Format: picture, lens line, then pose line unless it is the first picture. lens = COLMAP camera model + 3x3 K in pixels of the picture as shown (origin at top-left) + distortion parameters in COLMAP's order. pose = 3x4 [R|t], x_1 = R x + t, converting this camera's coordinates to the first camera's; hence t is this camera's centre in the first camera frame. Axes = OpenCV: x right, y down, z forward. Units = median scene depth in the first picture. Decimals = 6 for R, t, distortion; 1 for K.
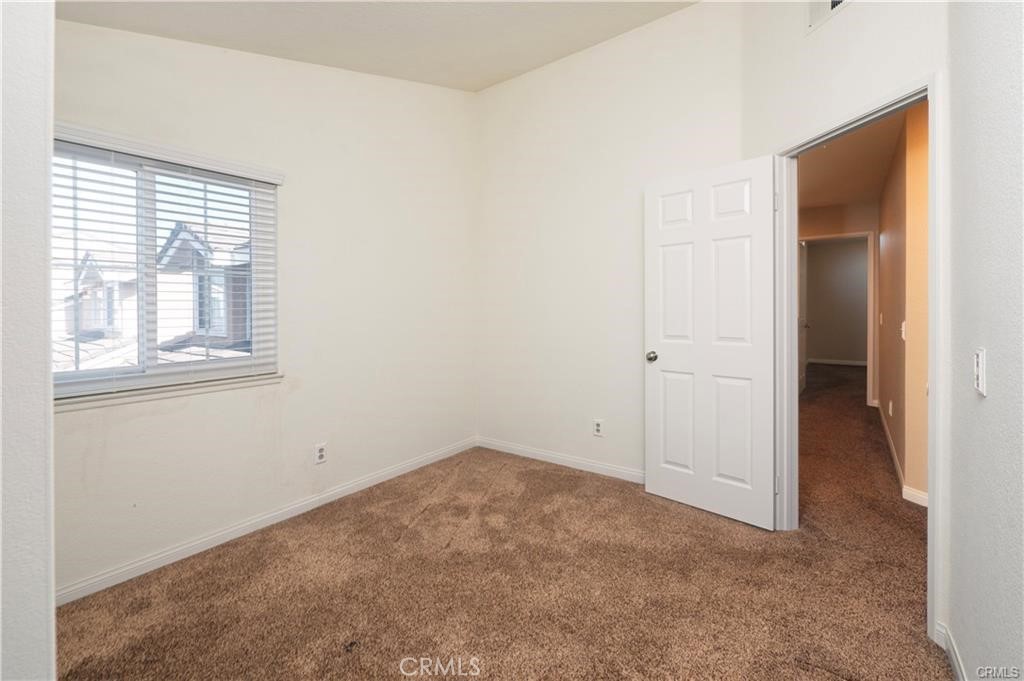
lens RADIAL K [[466.5, 0, 512.1], [0, 466.5, 311.6], [0, 0, 1]] dist [0.000299, -0.000007]
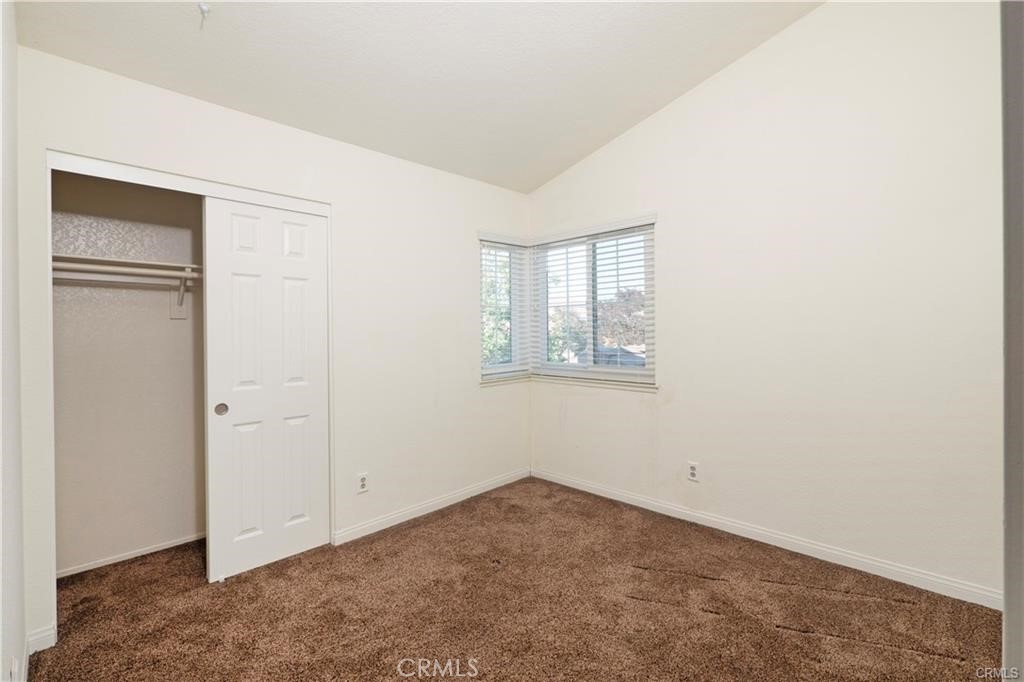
lens RADIAL K [[442.6, 0, 512.0], [0, 442.6, 341.0], [0, 0, 1]] dist [0.000235, -0.000007]
pose [[-0.146595, 0.026615, -0.988839, 0.643110], [0.002311, 0.999644, 0.026563, -0.007622], [0.989194, 0.001608, -0.146604, 0.809988]]
